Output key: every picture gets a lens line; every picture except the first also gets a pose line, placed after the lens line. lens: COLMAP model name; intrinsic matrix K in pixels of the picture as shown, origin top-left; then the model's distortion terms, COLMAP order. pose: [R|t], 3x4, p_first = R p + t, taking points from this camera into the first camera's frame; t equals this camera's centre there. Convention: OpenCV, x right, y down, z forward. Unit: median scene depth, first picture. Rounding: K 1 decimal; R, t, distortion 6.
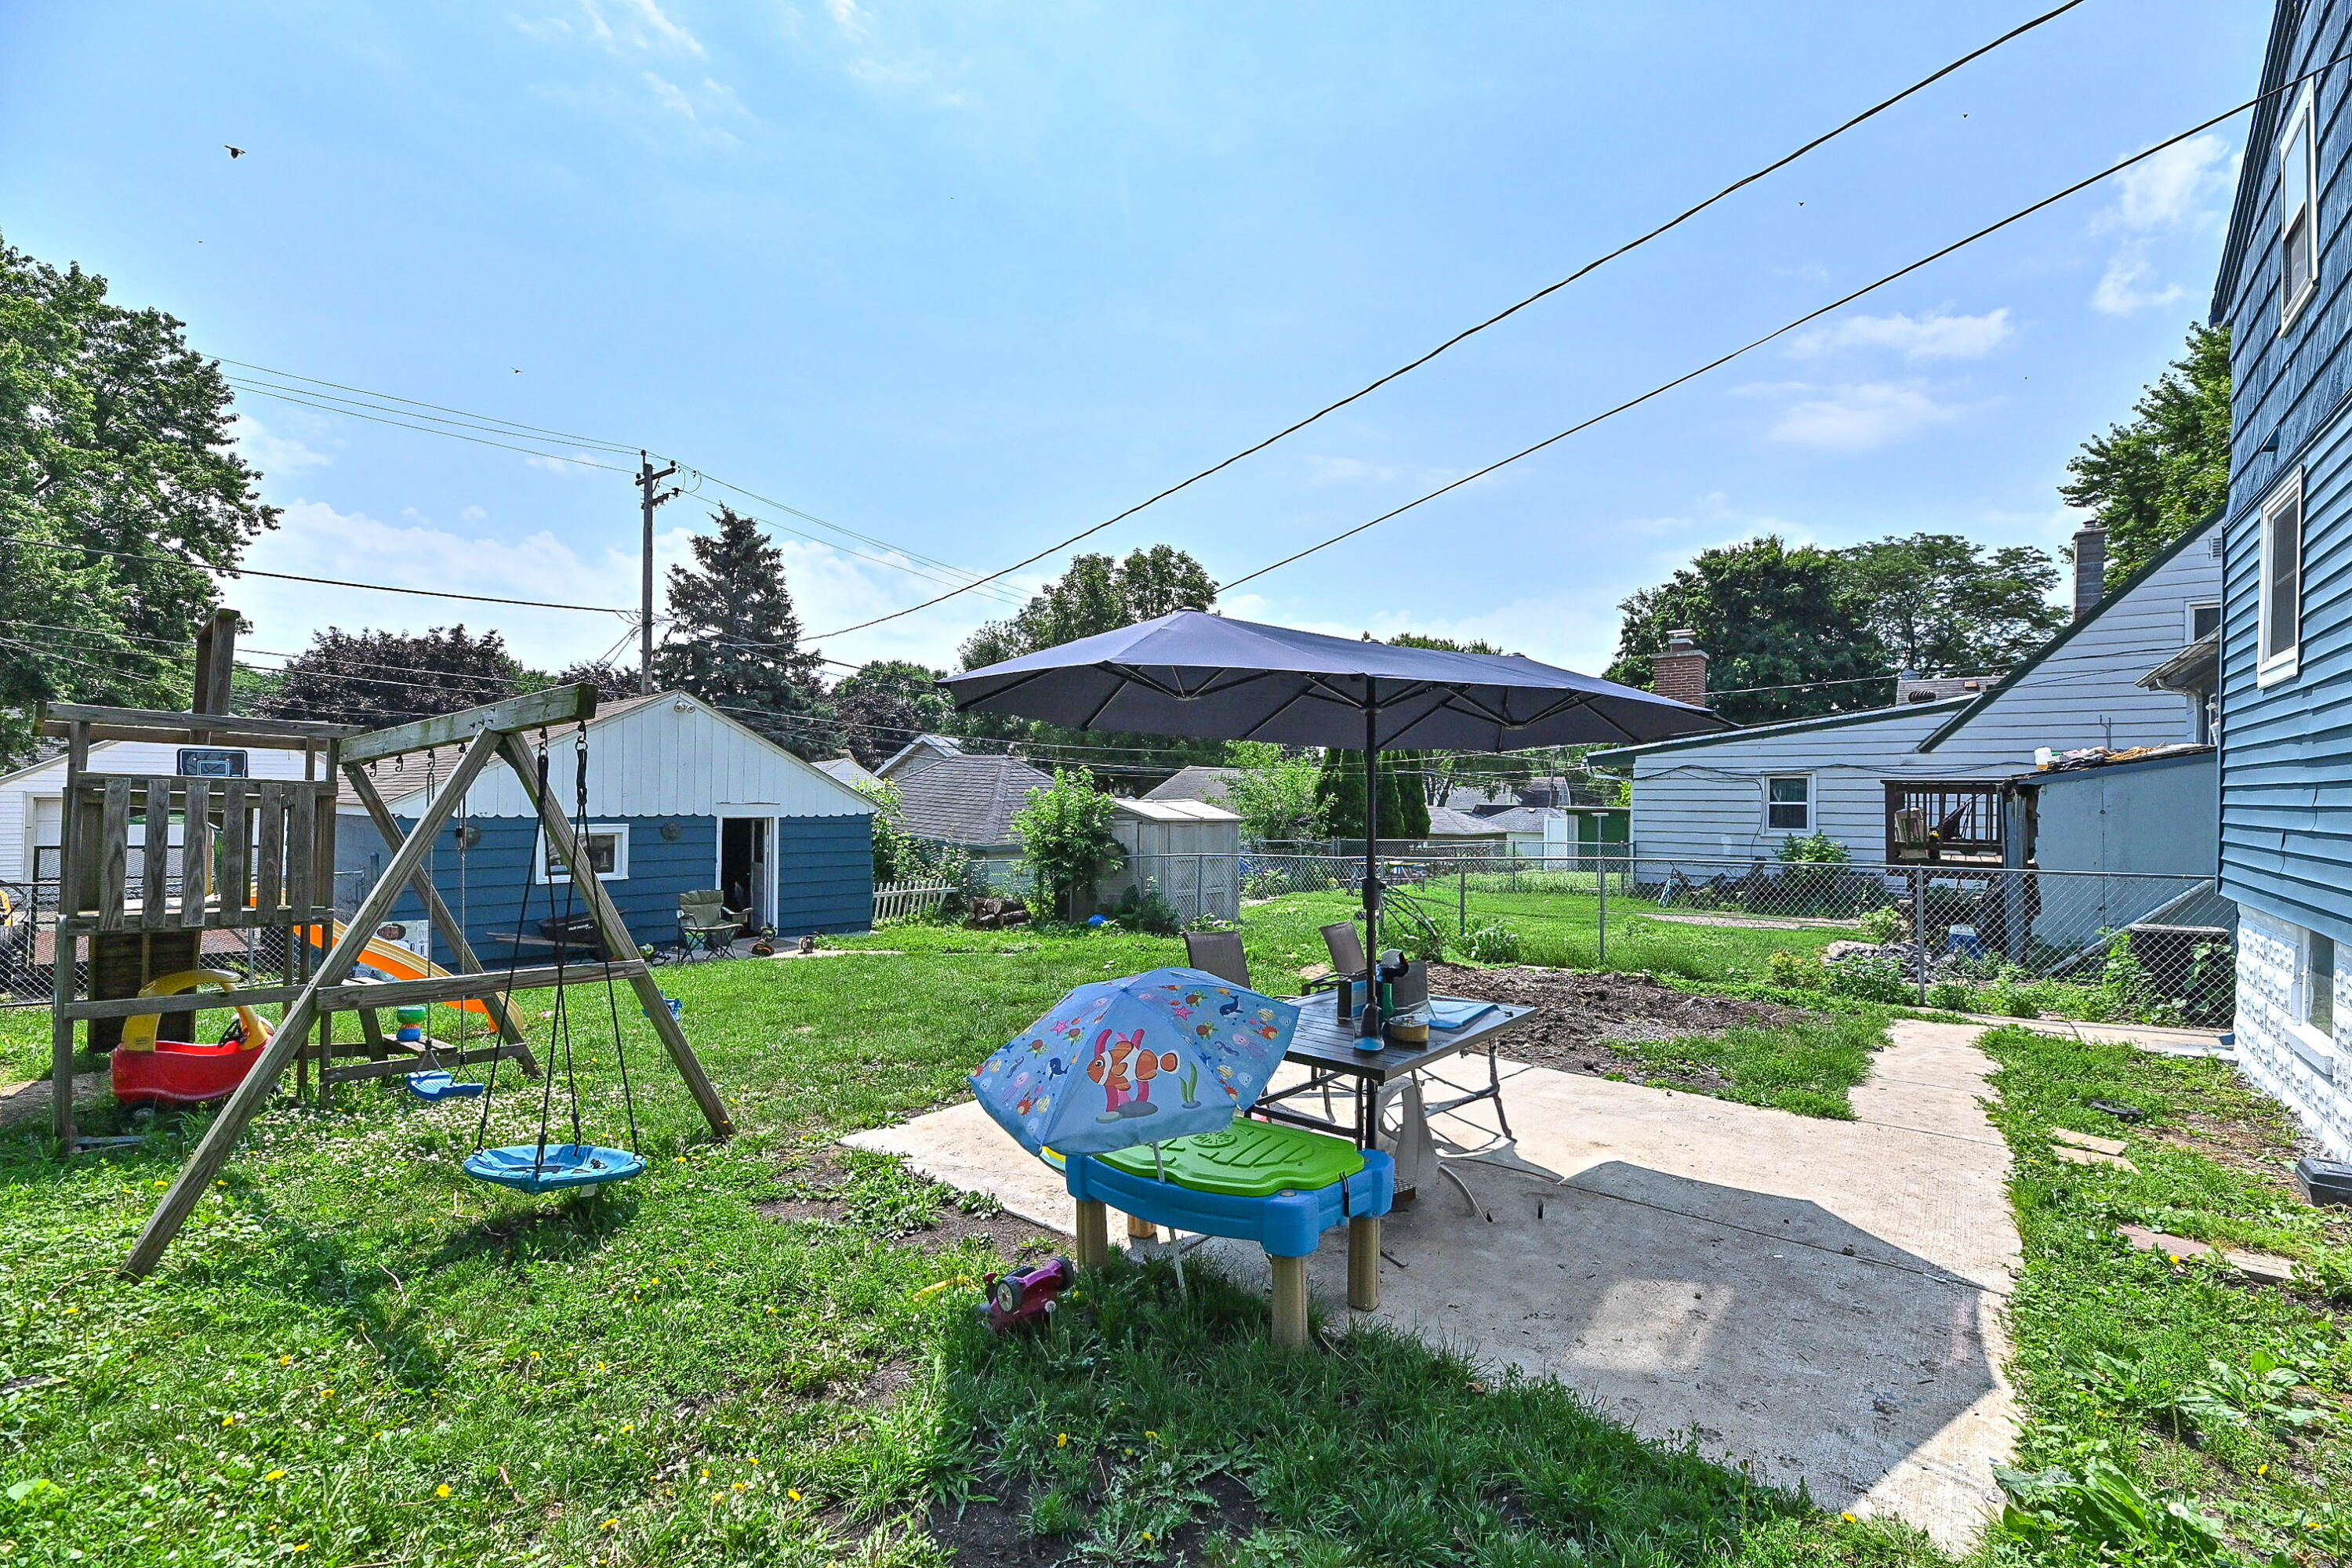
lens RADIAL K [[969.8, 0, 1181.9], [0, 969.8, 788.4], [0, 0, 1]] dist [-0.000333, 0.000498]
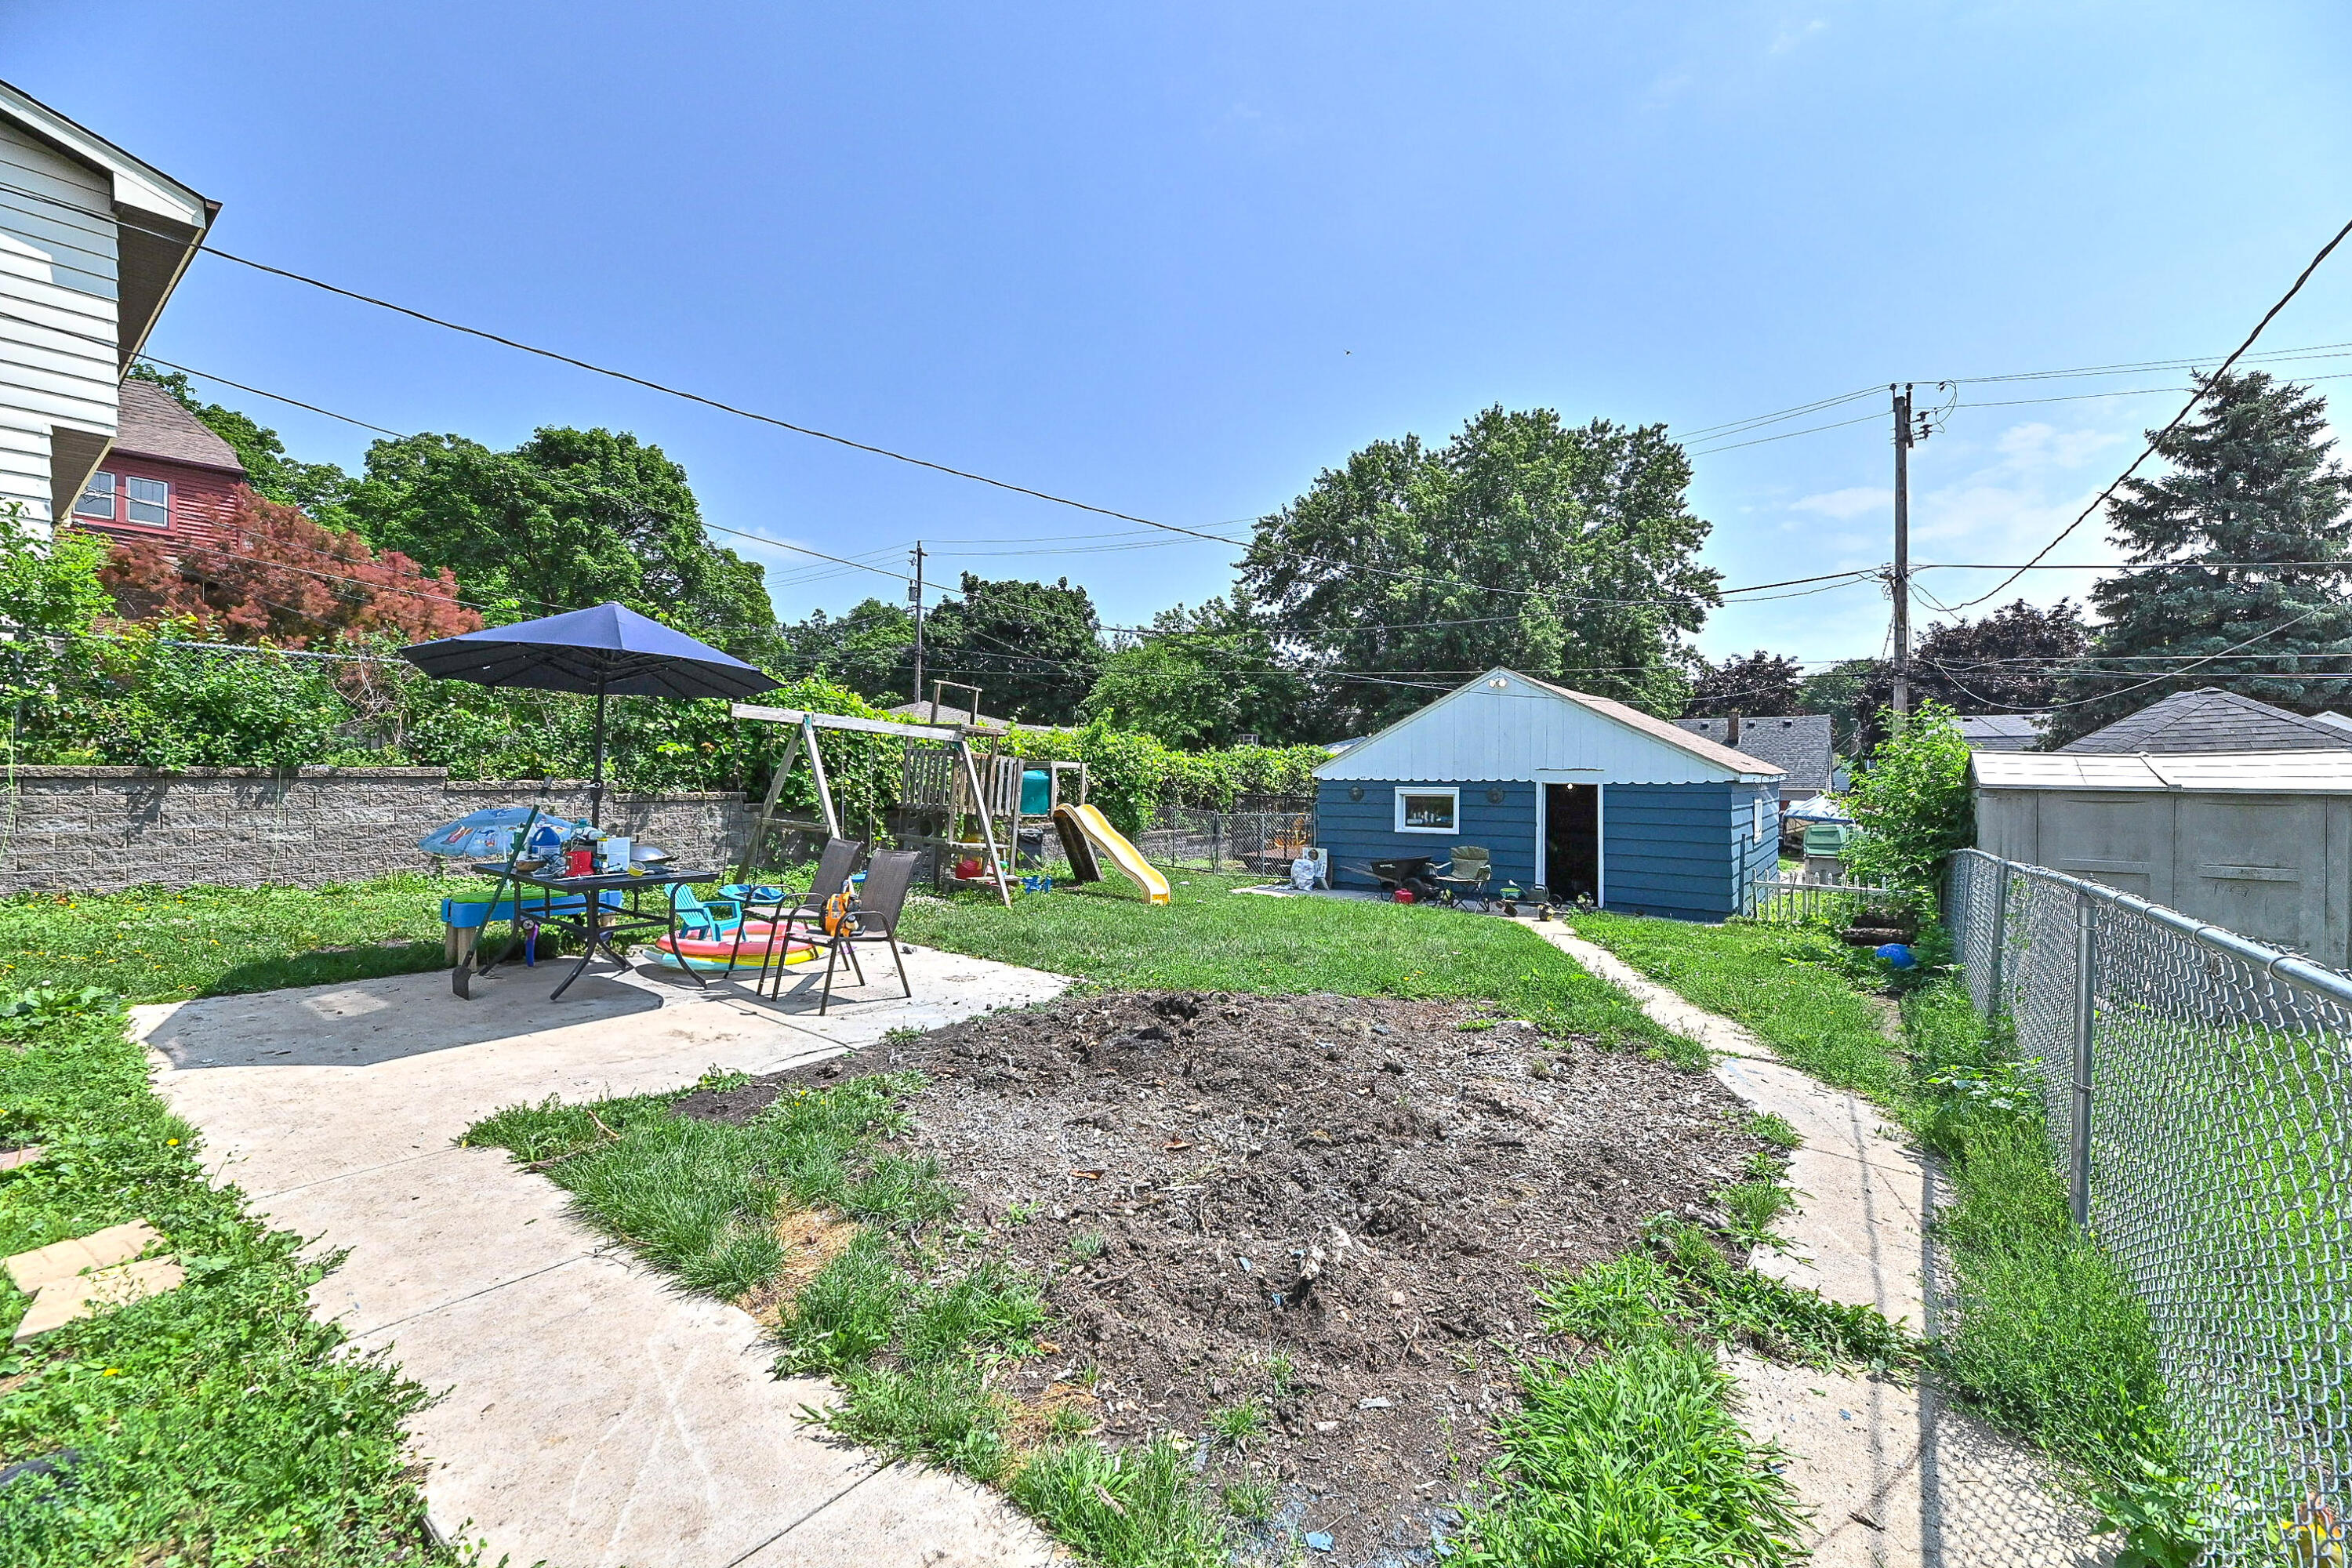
lens RADIAL K [[969.8, 0, 1180.3], [0, 969.8, 779.8], [0, 0, 1]] dist [-0.000333, 0.000498]
pose [[0.045304, -0.006939, -0.998949, 0.517744], [0.002502, 0.999974, -0.006832, 0.030528], [0.998970, -0.002190, 0.045320, 0.533565]]
